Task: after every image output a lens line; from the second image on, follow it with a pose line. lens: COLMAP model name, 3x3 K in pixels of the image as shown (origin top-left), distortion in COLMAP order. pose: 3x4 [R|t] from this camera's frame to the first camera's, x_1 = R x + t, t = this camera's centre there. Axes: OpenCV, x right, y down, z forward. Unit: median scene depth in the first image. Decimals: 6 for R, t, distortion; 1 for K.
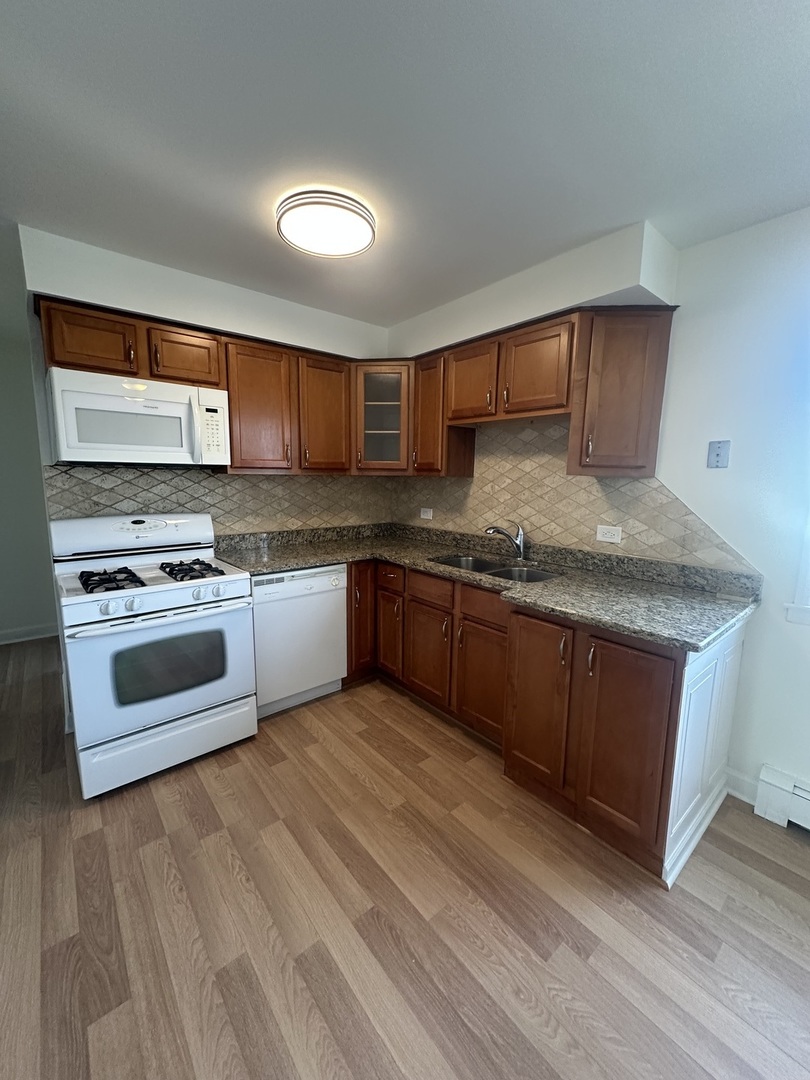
lens RADIAL K [[430.9, 0, 409.0], [0, 430.9, 539.6], [0, 0, 1]] dist [0.002008, -0.000113]
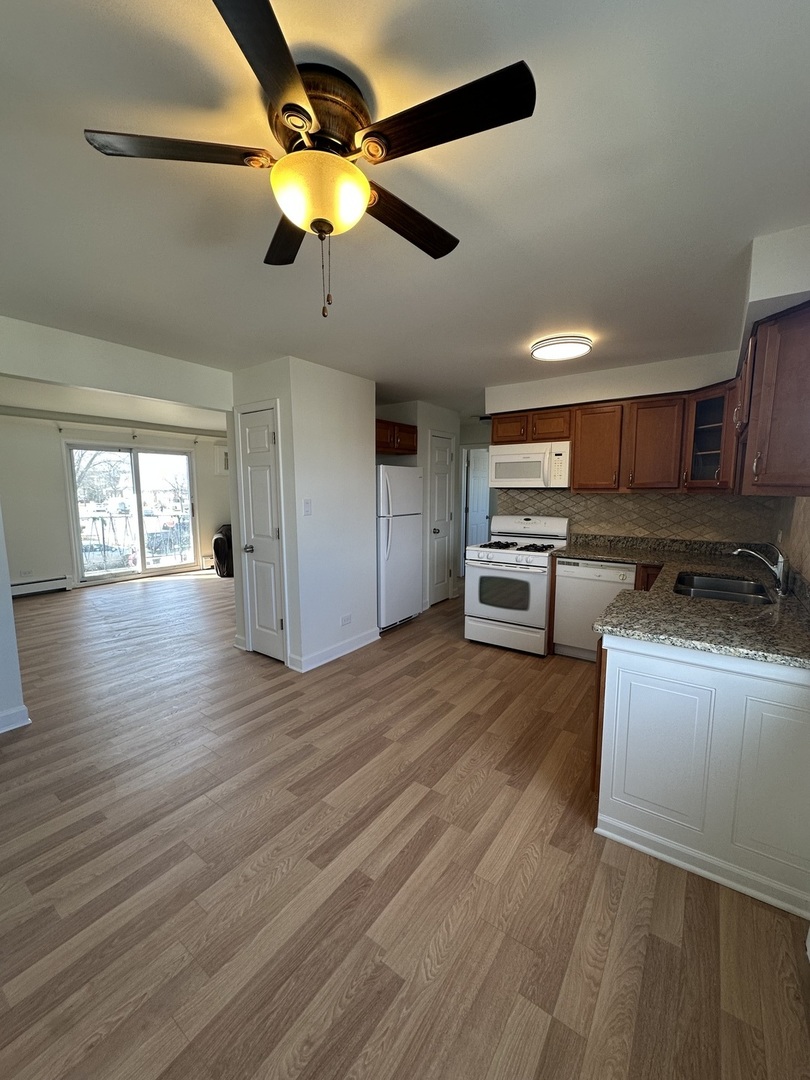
lens RADIAL K [[430.9, 0, 403.6], [0, 430.9, 535.7], [0, 0, 1]] dist [0.002008, -0.000113]
pose [[0.250607, 0.096264, -0.963291, 1.076914], [-0.136185, 0.988655, 0.063369, -0.018376], [0.958462, 0.115305, 0.260874, 0.040958]]
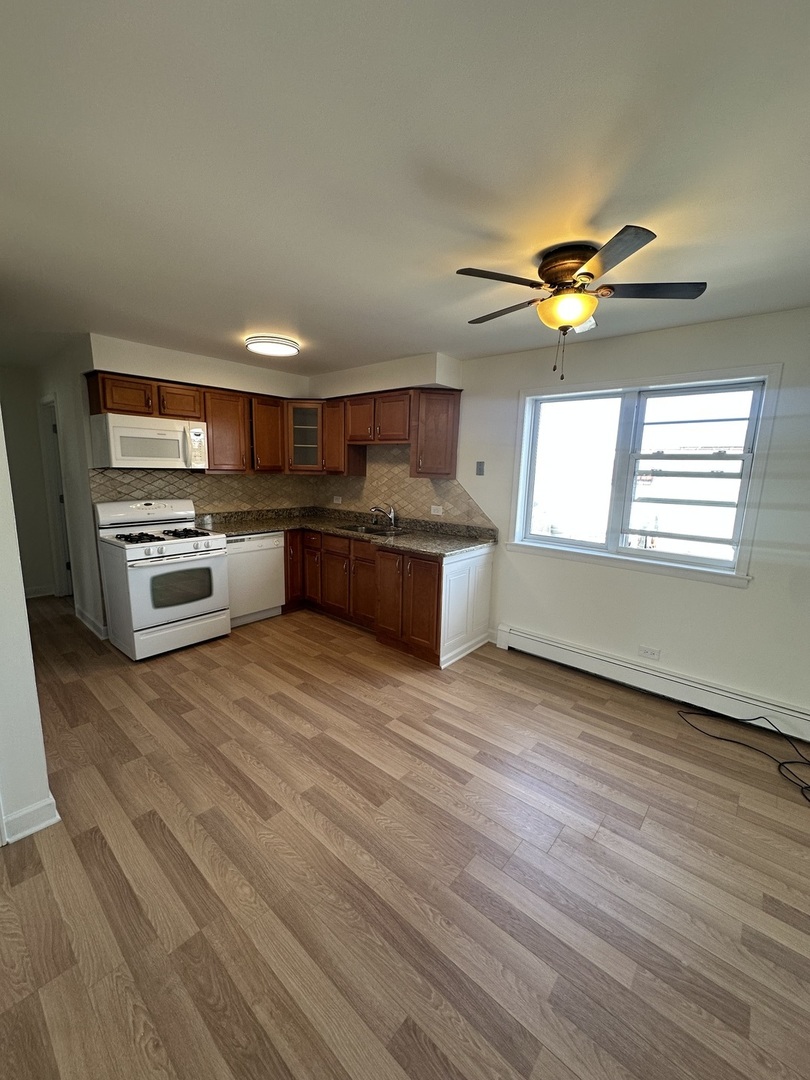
lens RADIAL K [[430.9, 0, 405.5], [0, 430.9, 539.7], [0, 0, 1]] dist [0.002008, -0.000113]
pose [[0.987906, -0.015019, 0.154324, 0.062588], [0.011257, 0.999618, 0.025222, 0.064209], [-0.154644, -0.023180, 0.987698, -0.770553]]
